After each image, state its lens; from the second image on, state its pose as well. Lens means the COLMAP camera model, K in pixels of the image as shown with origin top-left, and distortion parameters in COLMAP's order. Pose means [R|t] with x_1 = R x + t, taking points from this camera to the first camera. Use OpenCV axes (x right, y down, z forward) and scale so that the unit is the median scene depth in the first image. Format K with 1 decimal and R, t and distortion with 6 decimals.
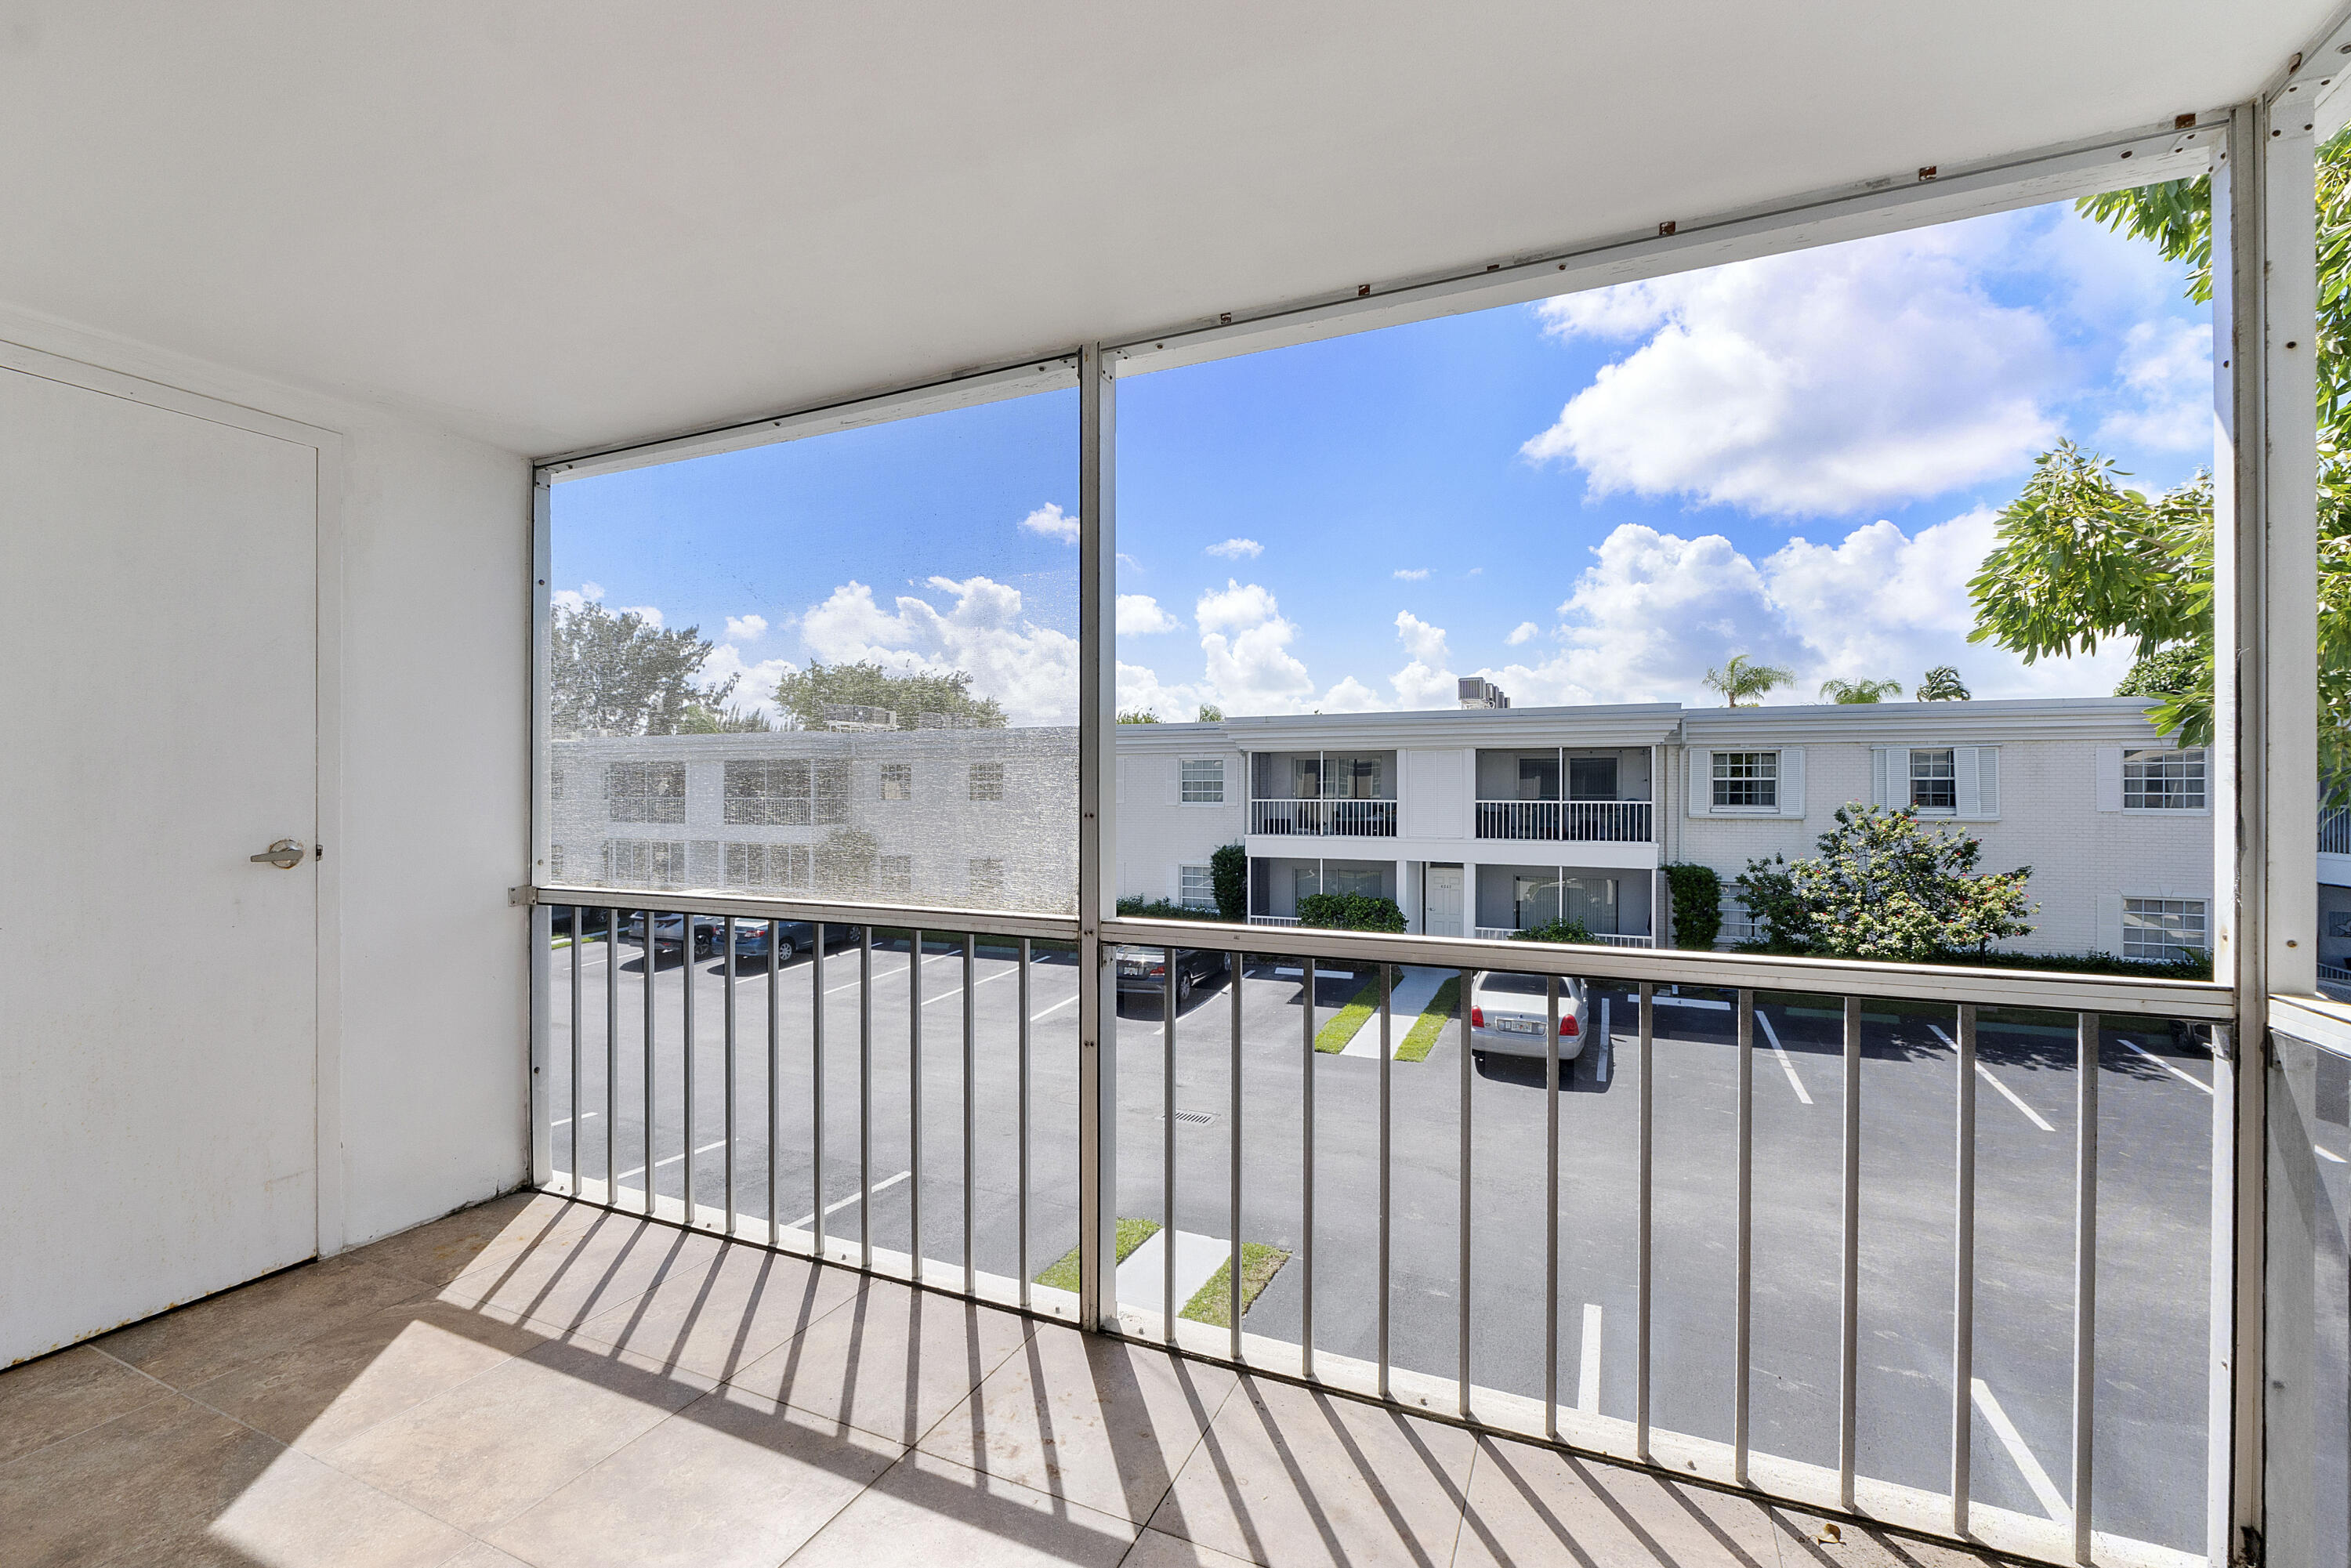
lens RADIAL K [[1000.5, 0, 1181.9], [0, 1000.5, 796.3], [0, 0, 1]] dist [-0.006160, -0.000764]
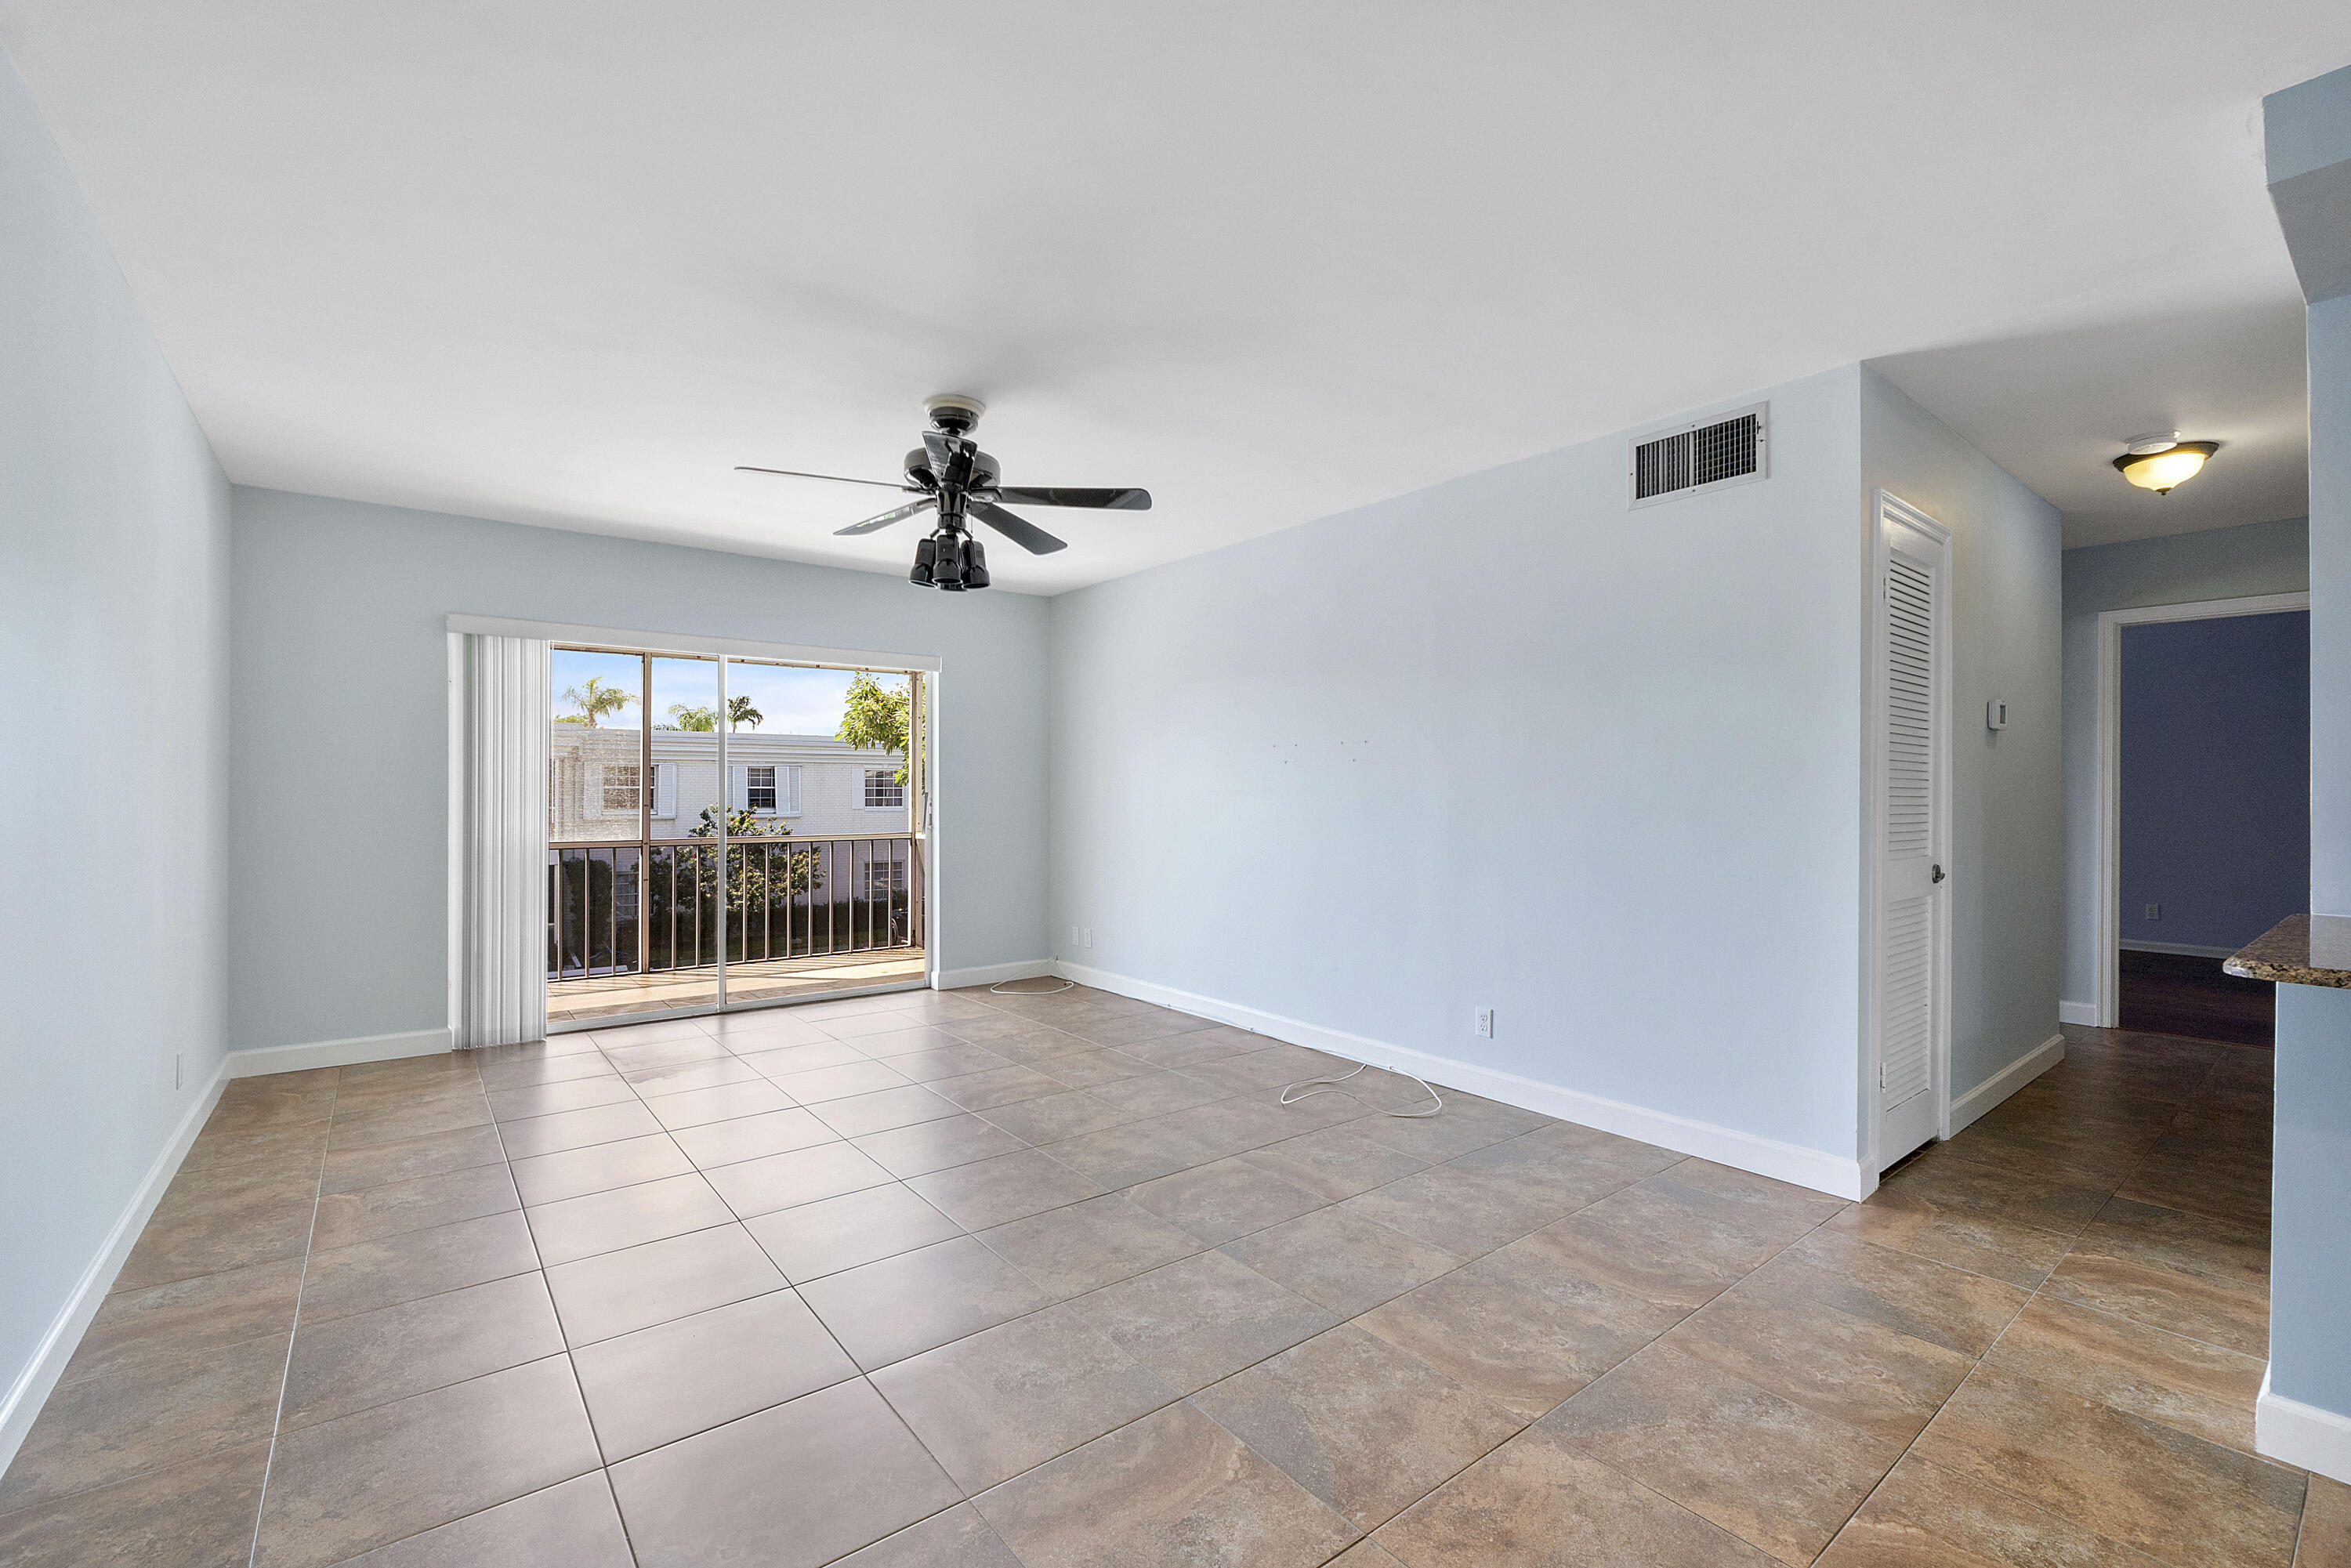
lens RADIAL K [[1000.5, 0, 1173.5], [0, 1000.5, 788.3], [0, 0, 1]] dist [-0.006160, -0.000764]
pose [[0.483123, 0.003284, 0.875546, -0.193246], [0.008911, 0.999923, -0.008668, 0.000749], [-0.875507, 0.011989, 0.483056, -0.184972]]
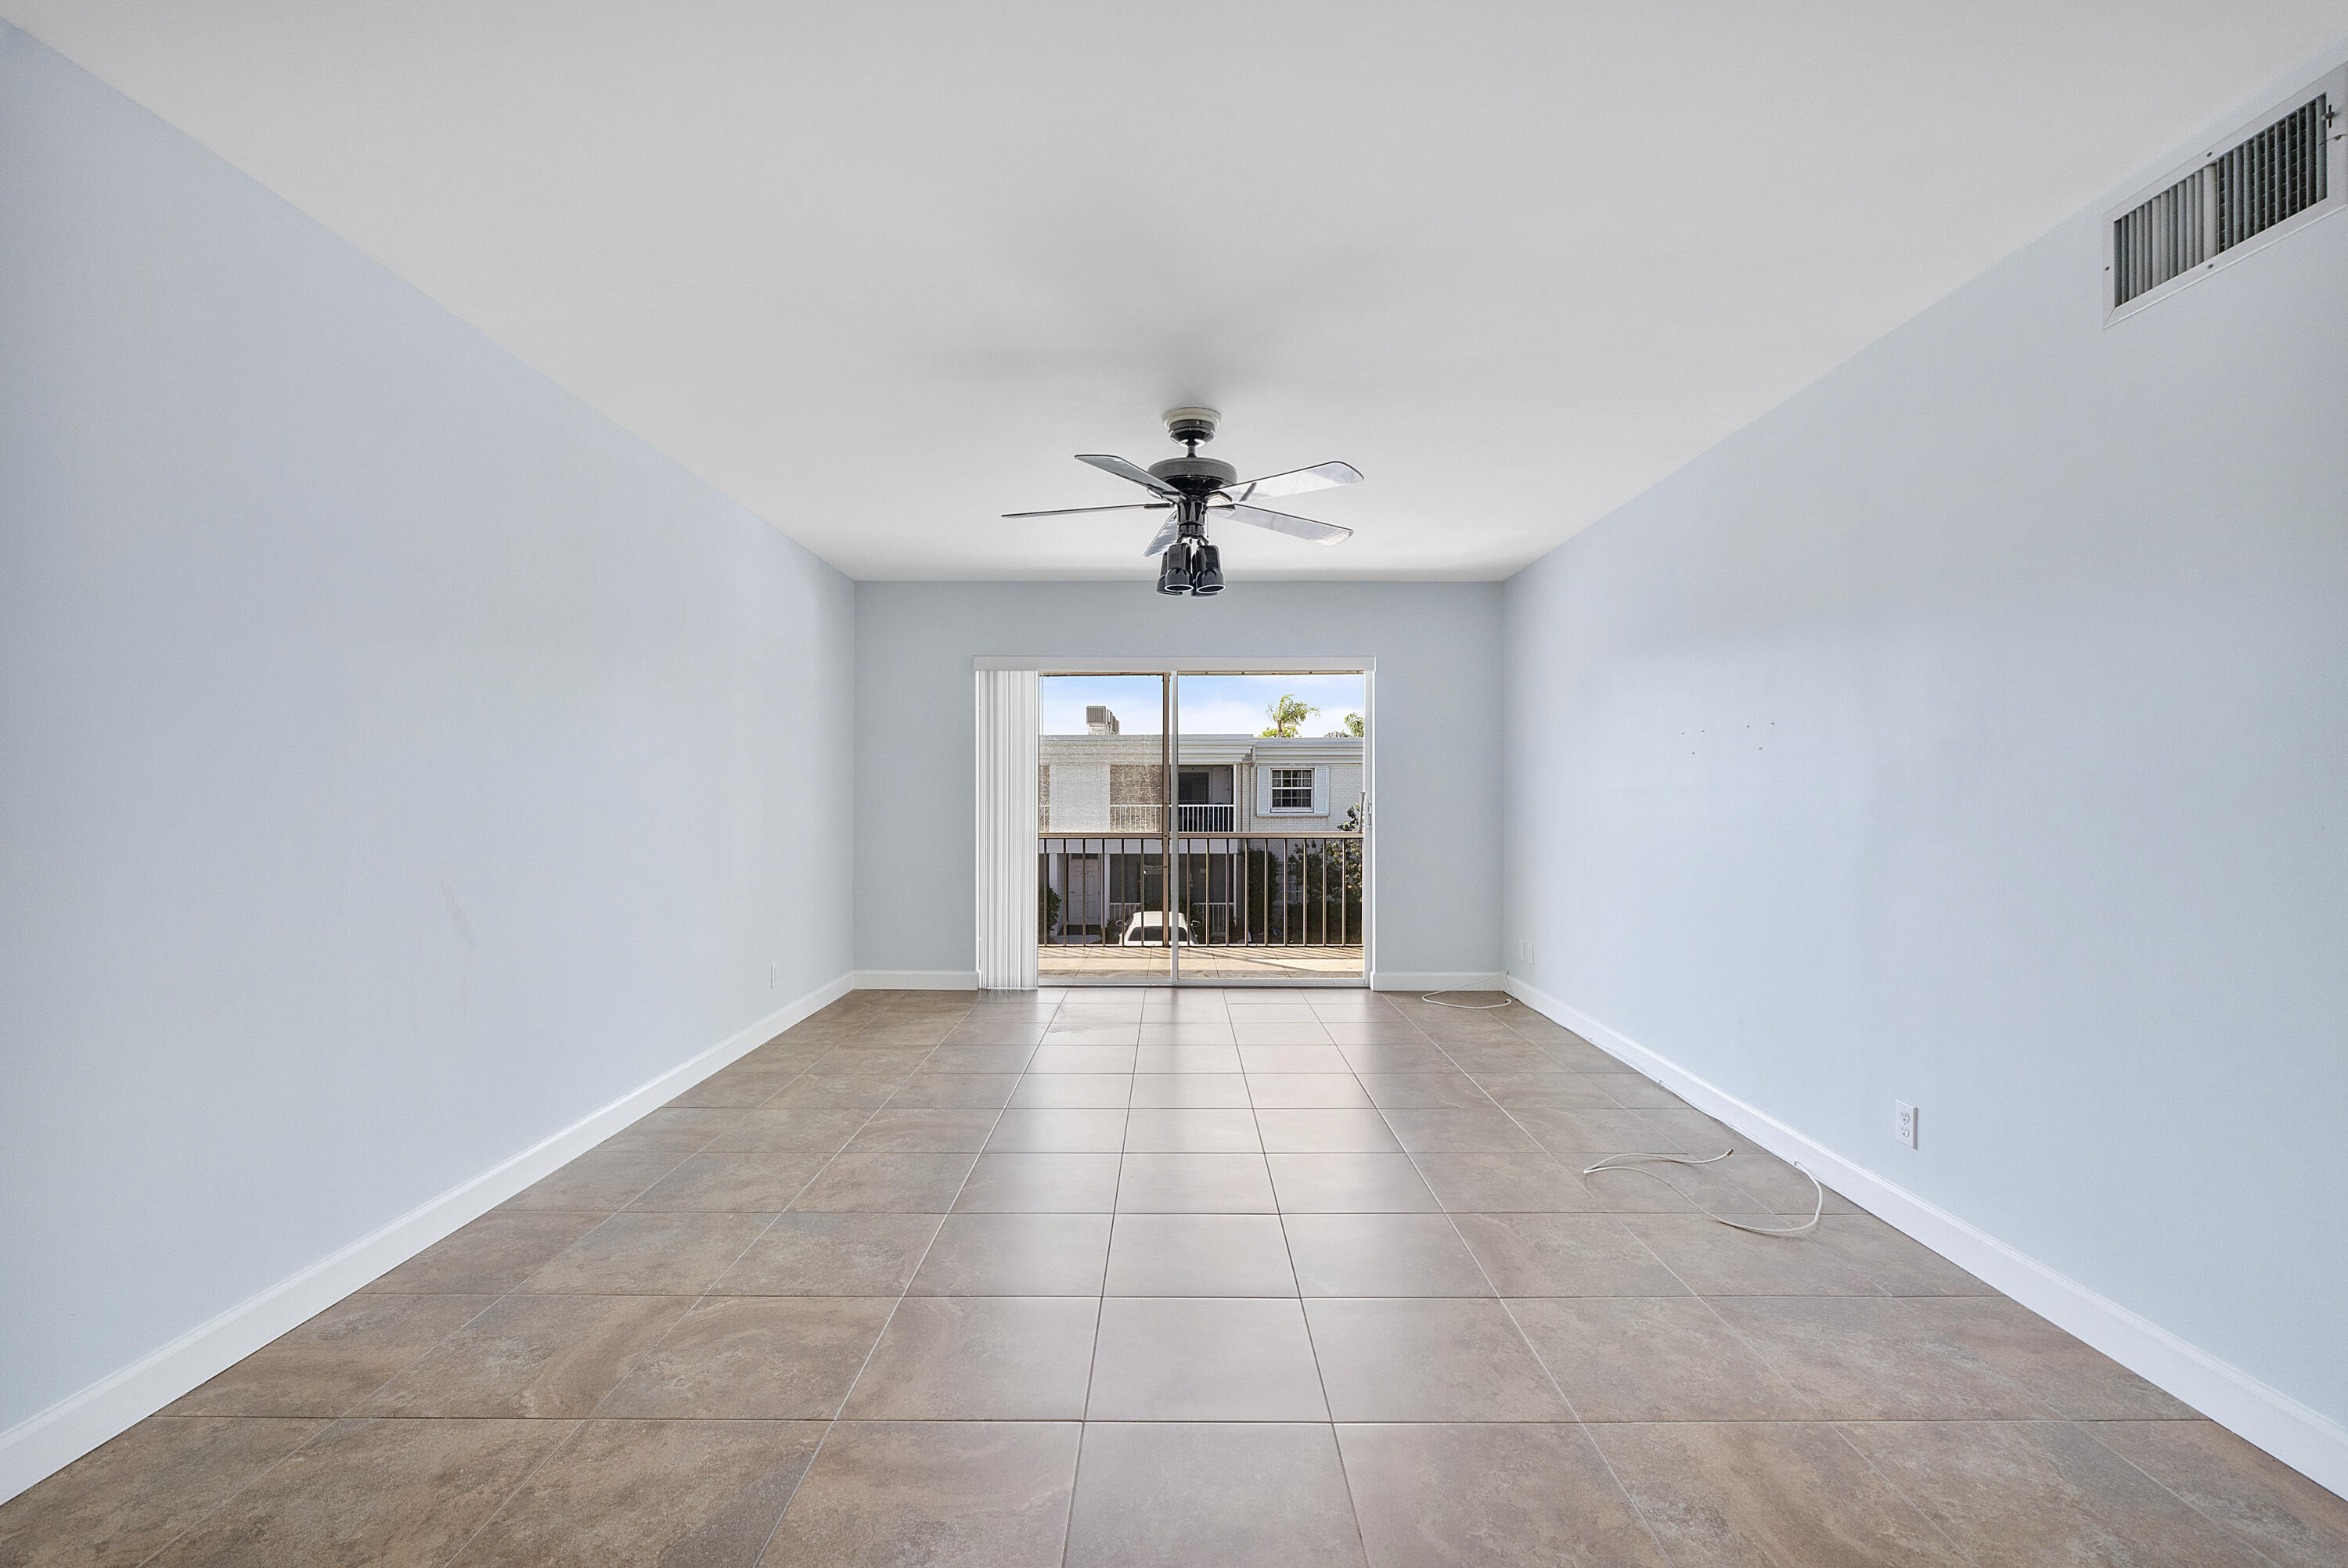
lens RADIAL K [[989.9, 0, 1173.6], [0, 989.9, 786.6], [0, 0, 1]] dist [-0.006428, -0.000452]
pose [[0.920159, 0.001406, 0.391541, -0.139974], [0.005318, 0.999856, -0.016088, 0.001527], [-0.391508, 0.016885, 0.920020, -0.223993]]
